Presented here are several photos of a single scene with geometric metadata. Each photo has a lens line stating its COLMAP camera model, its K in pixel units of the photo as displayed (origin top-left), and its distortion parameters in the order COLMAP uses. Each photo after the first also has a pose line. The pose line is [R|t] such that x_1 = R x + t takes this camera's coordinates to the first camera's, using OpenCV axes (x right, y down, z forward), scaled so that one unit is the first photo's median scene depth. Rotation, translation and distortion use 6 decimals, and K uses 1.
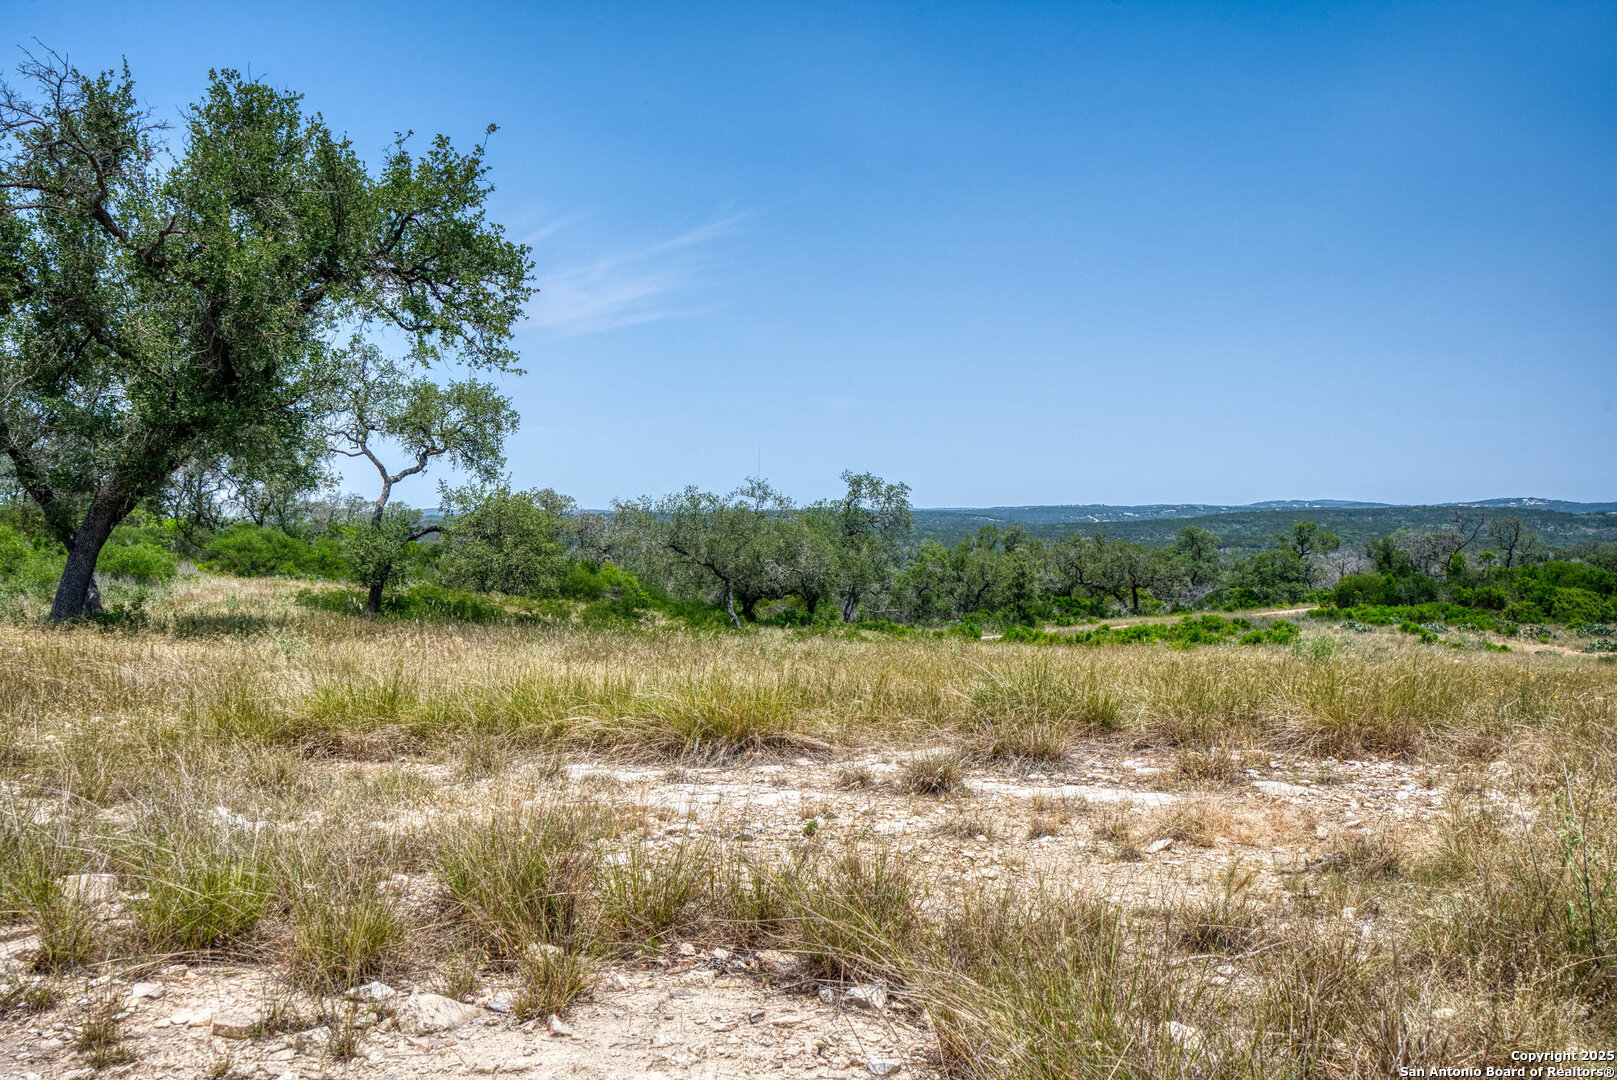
lens RADIAL K [[1602.1, 0, 799.3], [0, 1602.1, 528.6], [0, 0, 1]] dist [0.093330, 0.000000]
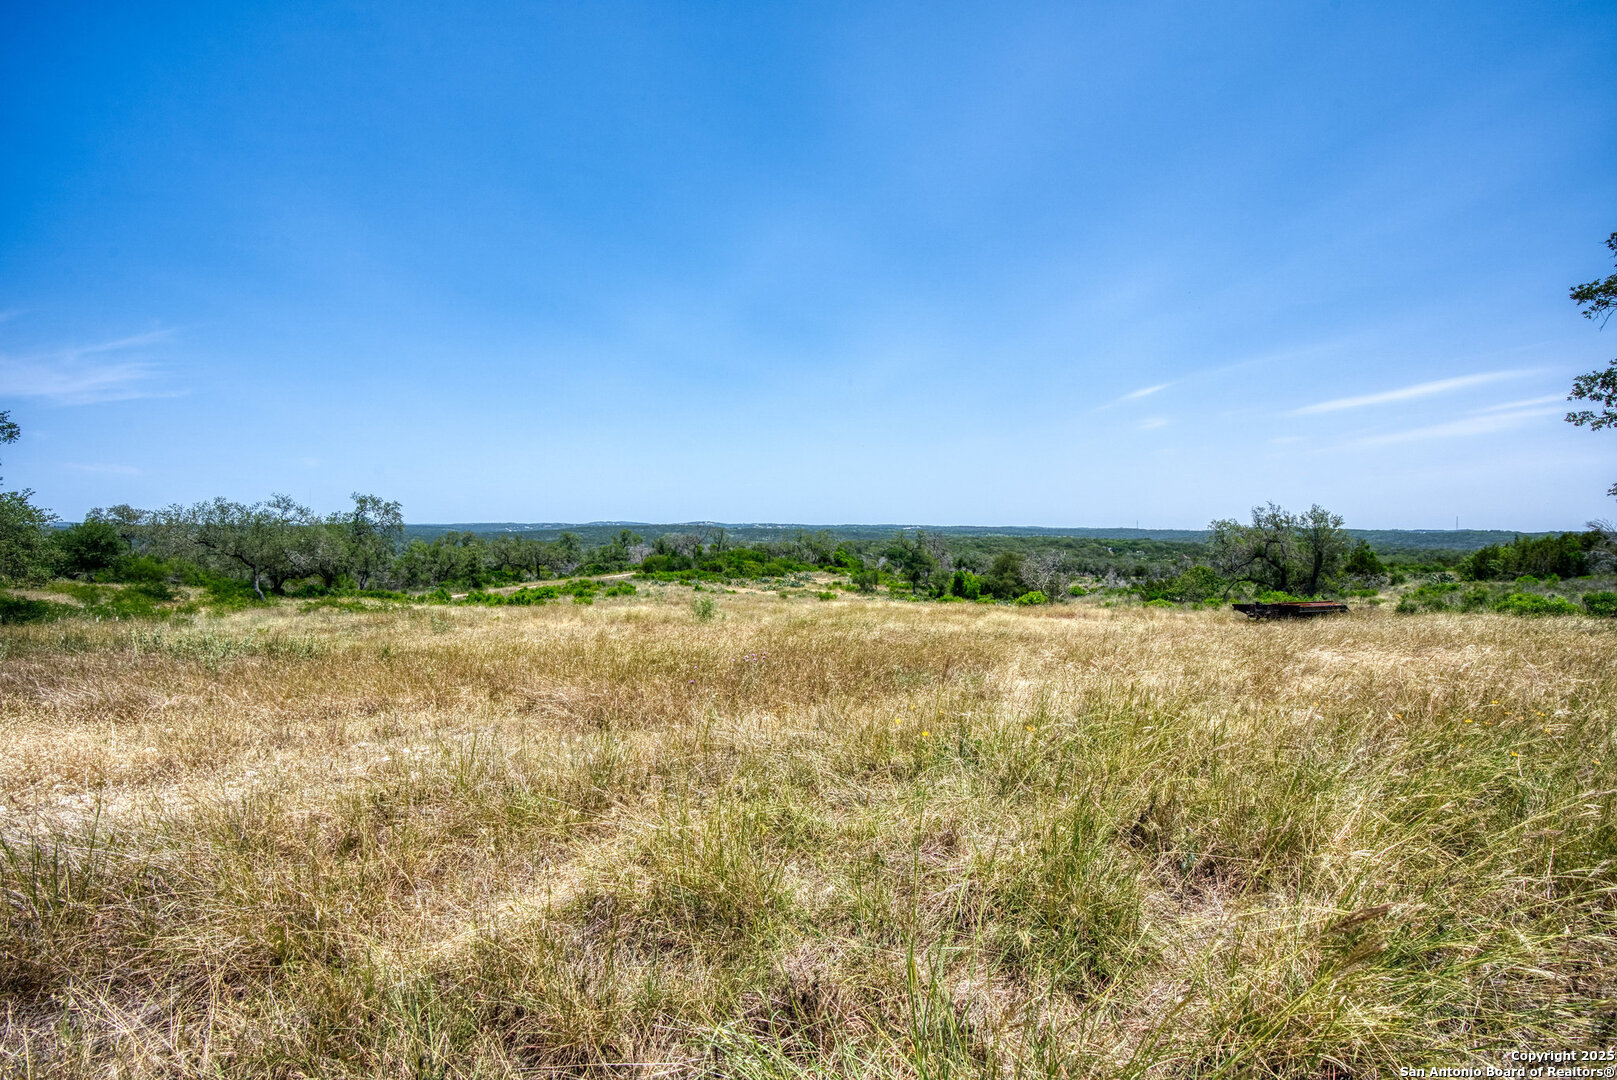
lens RADIAL K [[780.7, 0, 811.1], [0, 780.7, 537.0], [0, 0, 1]] dist [-0.029248, 0.003780]
pose [[0.851417, -0.001664, 0.524487, 0.012114], [0.000296, 0.999996, 0.002694, 0.003795], [-0.524489, -0.002138, 0.851414, 0.139661]]
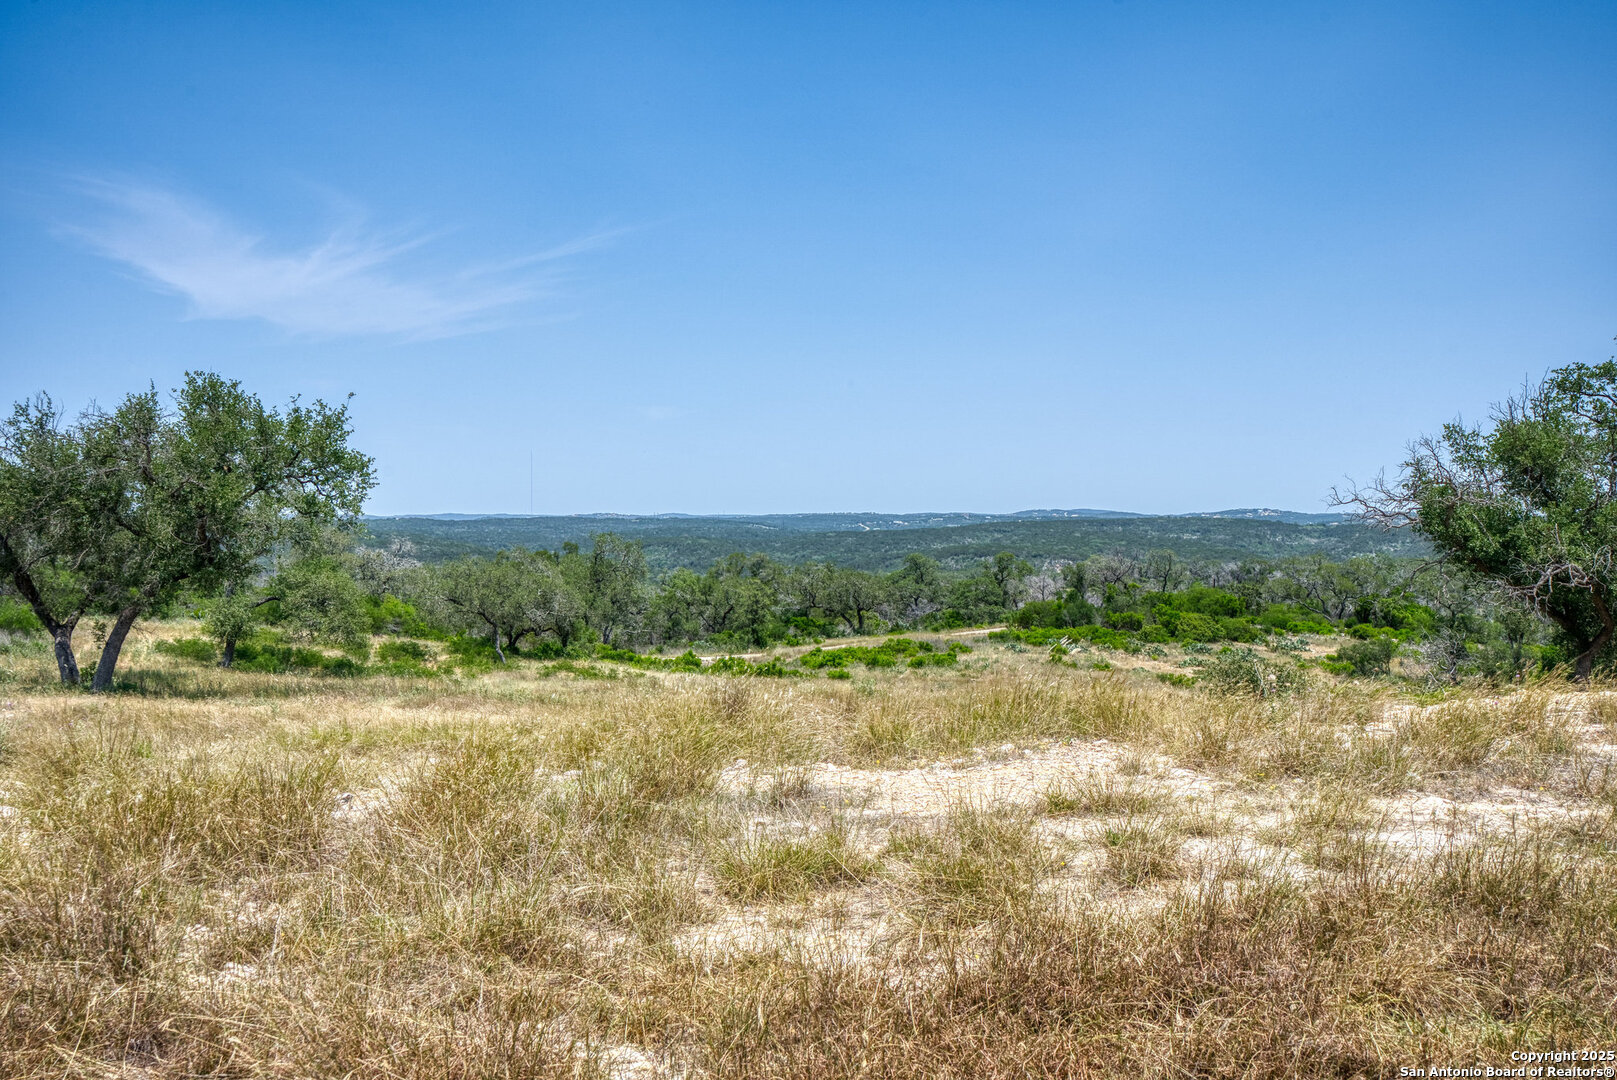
lens RADIAL K [[1602.1, 0, 800.9], [0, 1602.1, 545.9], [0, 0, 1]] dist [0.093330, 0.000000]
pose [[0.990084, 0.003013, 0.140441, 0.012657], [-0.003938, 0.999972, 0.006311, -0.030613], [-0.140419, -0.006801, 0.990069, -0.236009]]
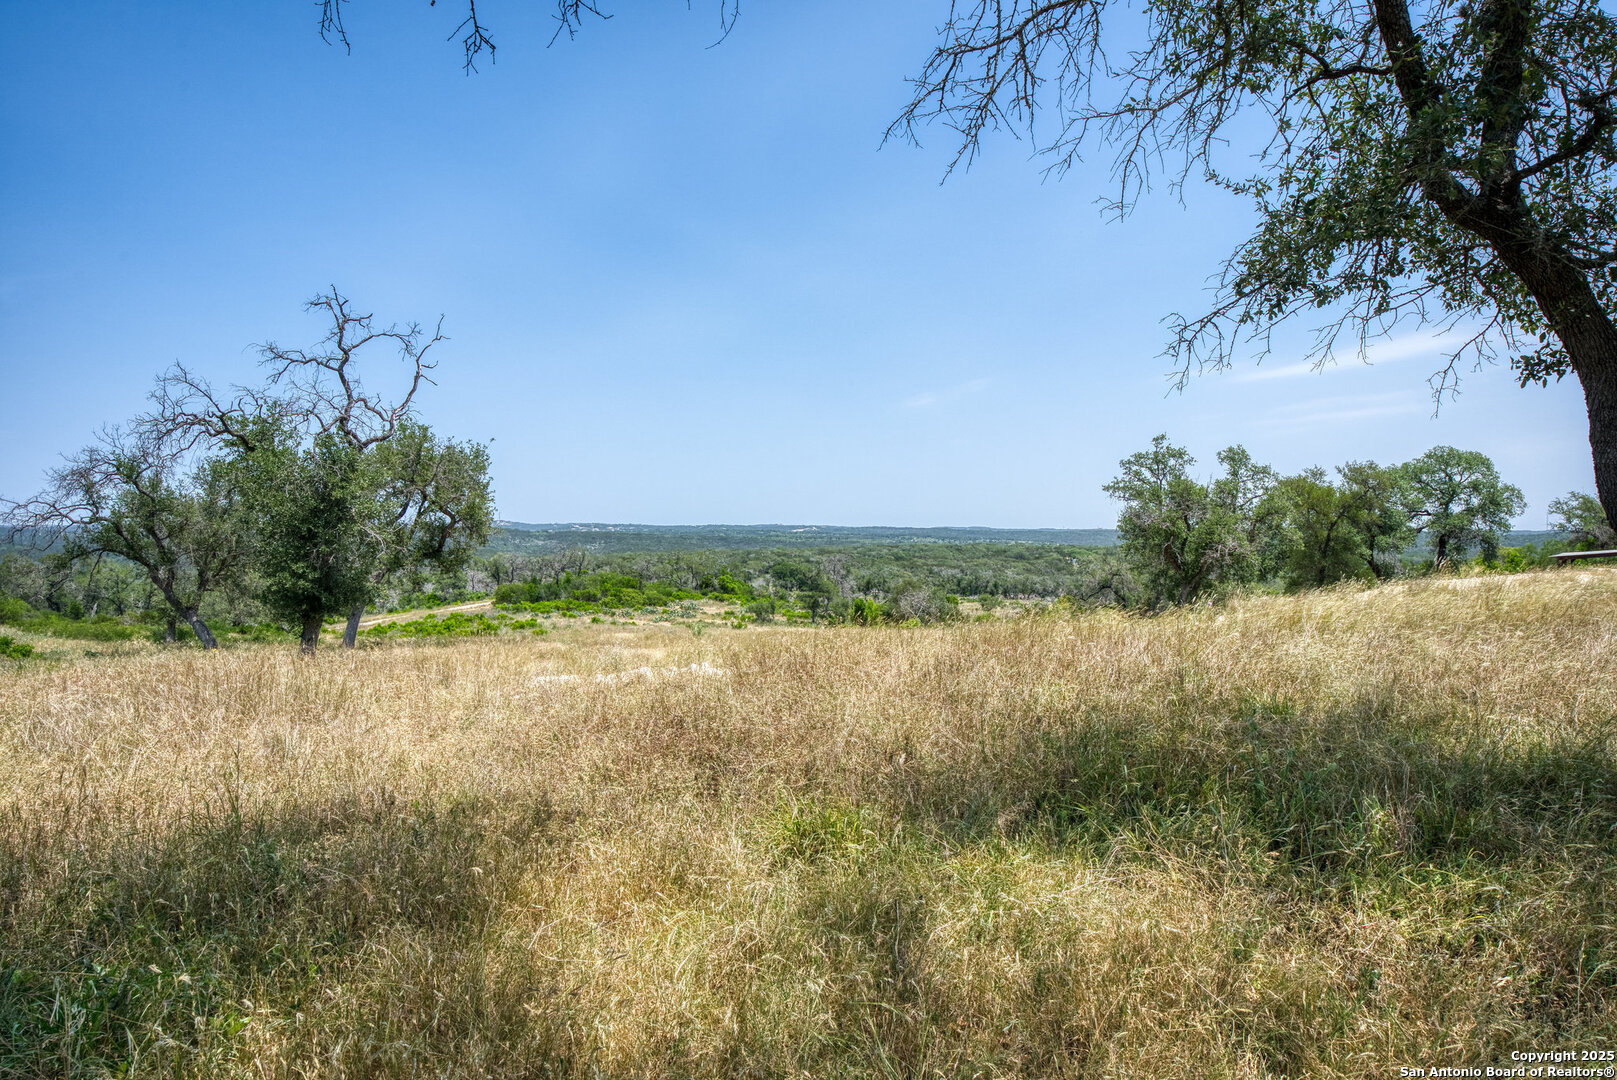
lens RADIAL K [[1148.6, 0, 805.2], [0, 1148.6, 542.9], [0, 0, 1]] dist [0.009985, -0.007350]
pose [[0.777431, -0.005463, 0.628944, -0.289627], [0.004508, 0.999985, 0.003113, -0.028325], [-0.628952, 0.000415, 0.777444, -0.221893]]
